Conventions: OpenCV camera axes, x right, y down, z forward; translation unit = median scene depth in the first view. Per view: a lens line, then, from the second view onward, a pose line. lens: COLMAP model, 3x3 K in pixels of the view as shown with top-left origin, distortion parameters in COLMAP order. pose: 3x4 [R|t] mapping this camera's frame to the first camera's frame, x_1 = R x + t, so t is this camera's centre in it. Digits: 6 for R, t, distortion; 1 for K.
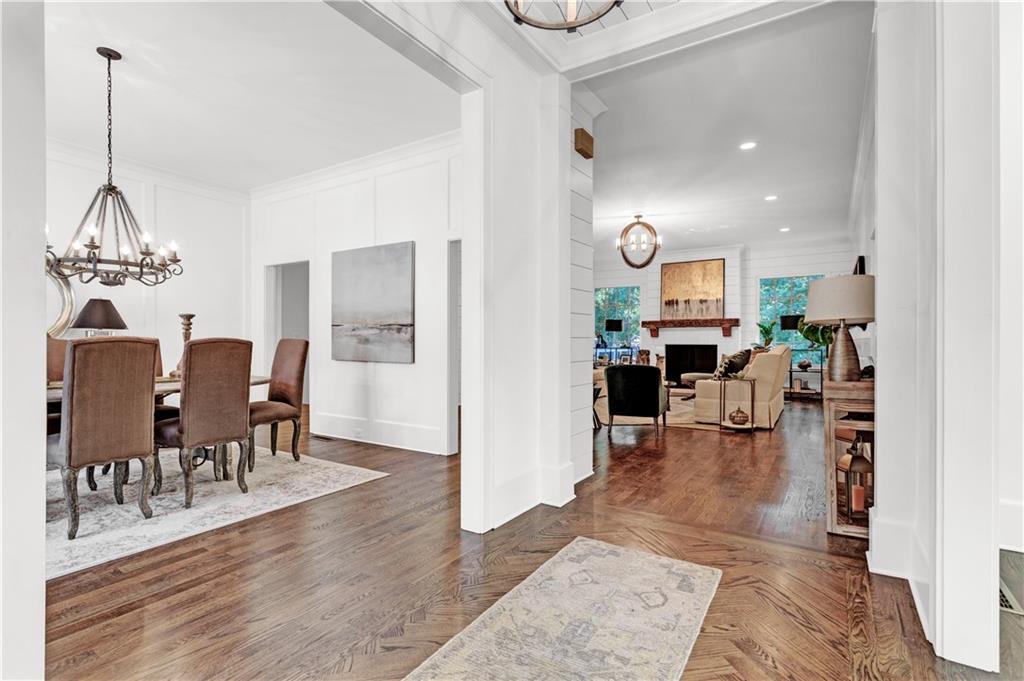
lens RADIAL K [[497.2, 0, 512.4], [0, 497.2, 339.9], [0, 0, 1]] dist [0.005205, -0.000102]
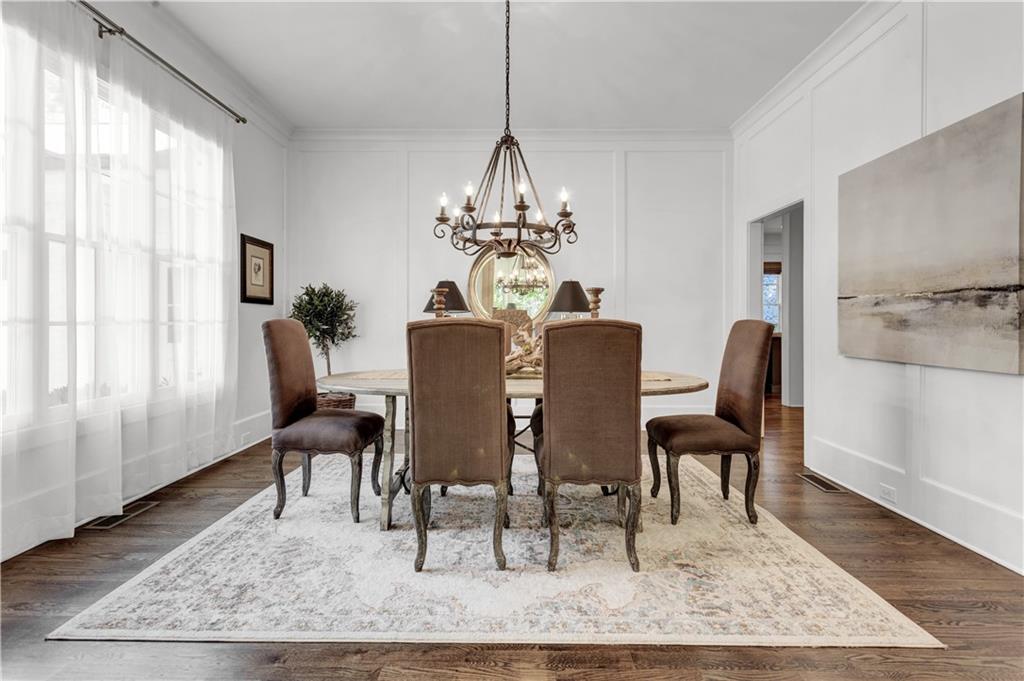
lens RADIAL K [[497.2, 0, 515.8], [0, 497.2, 326.0], [0, 0, 1]] dist [0.005205, -0.000102]
pose [[0.531232, 0.001690, -0.847225, -0.070677], [0.002002, 0.999993, 0.003250, 0.001651], [0.847224, -0.003423, 0.531225, 0.411134]]
